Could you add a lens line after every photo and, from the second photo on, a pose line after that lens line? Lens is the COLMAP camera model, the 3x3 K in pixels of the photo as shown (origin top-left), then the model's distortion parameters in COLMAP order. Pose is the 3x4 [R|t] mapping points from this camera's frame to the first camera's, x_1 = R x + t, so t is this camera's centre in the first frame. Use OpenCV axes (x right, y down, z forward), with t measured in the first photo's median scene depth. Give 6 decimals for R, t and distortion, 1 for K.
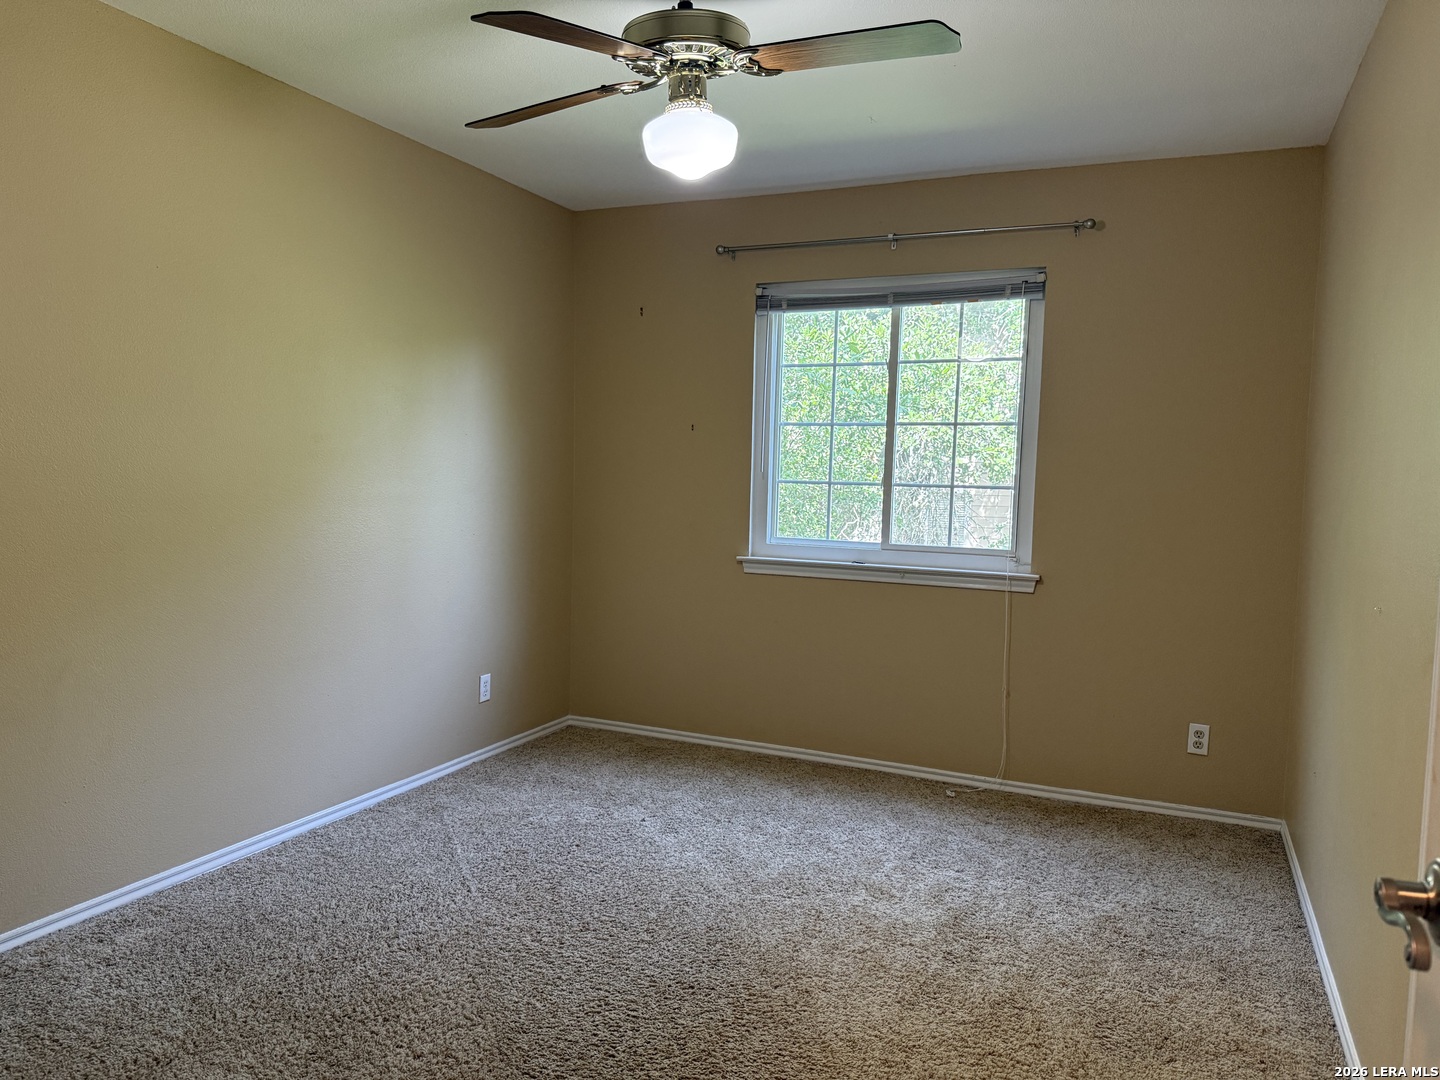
lens RADIAL K [[1017.9, 0, 720.6], [0, 1017.9, 536.9], [0, 0, 1]] dist [0.077675, -0.106679]
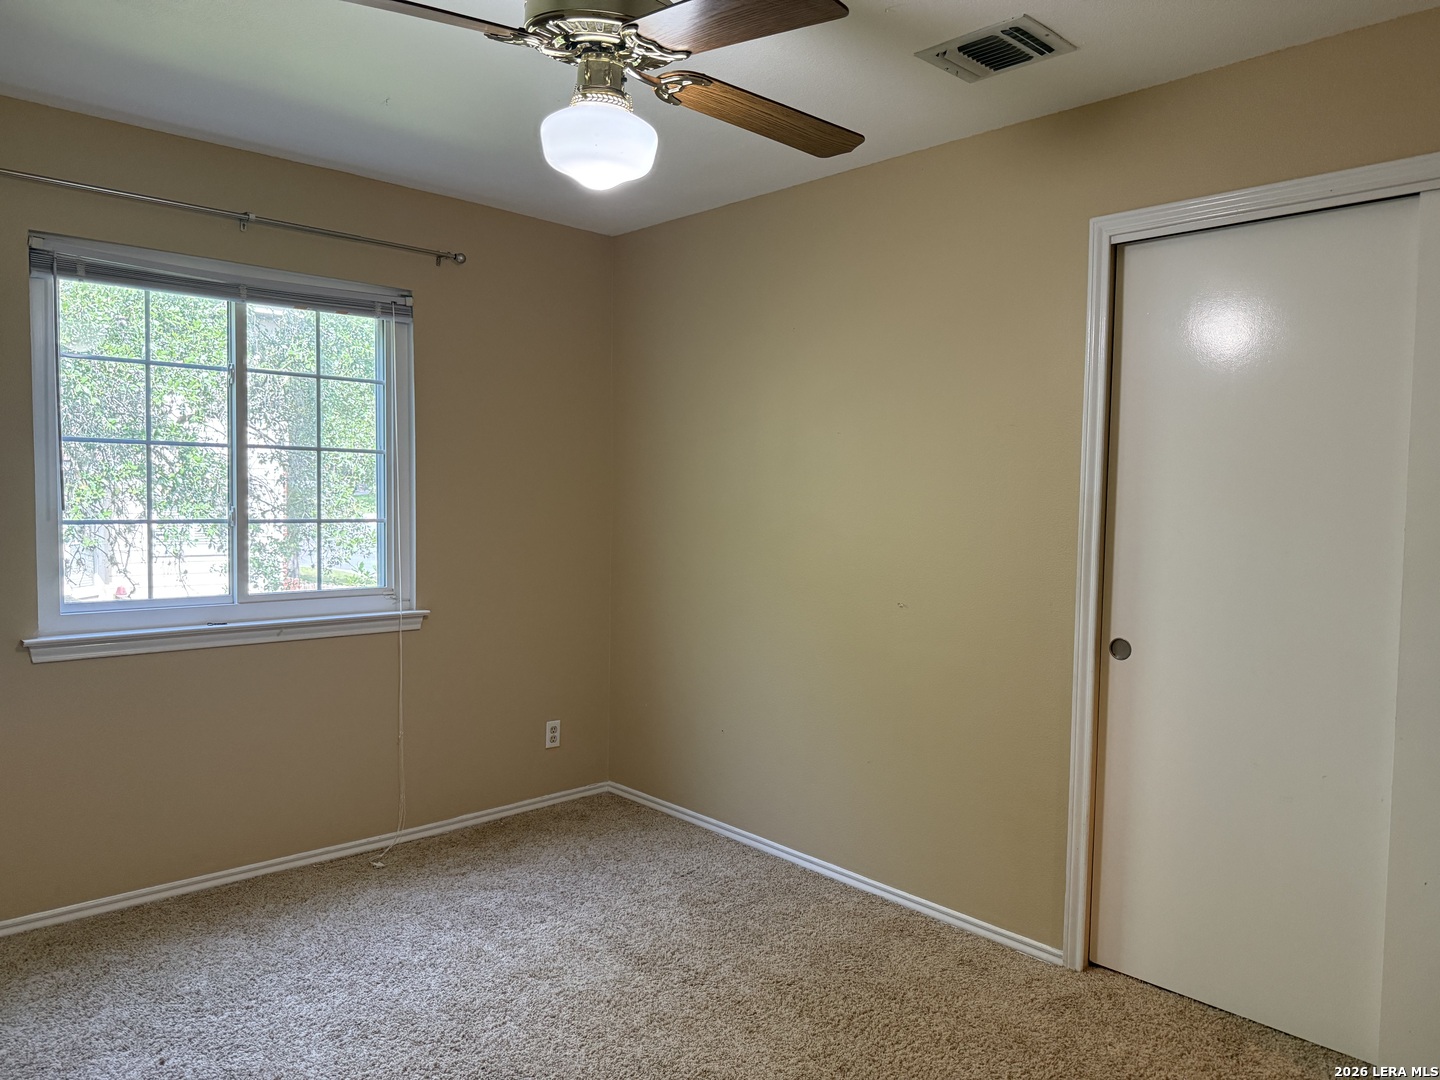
lens RADIAL K [[1017.9, 0, 718.9], [0, 1017.9, 540.3], [0, 0, 1]] dist [0.077675, -0.106679]
pose [[0.387642, -0.067670, 0.919323, -0.467594], [0.048208, 0.997425, 0.053092, -0.066143], [-0.920548, 0.023738, 0.389907, 0.364037]]
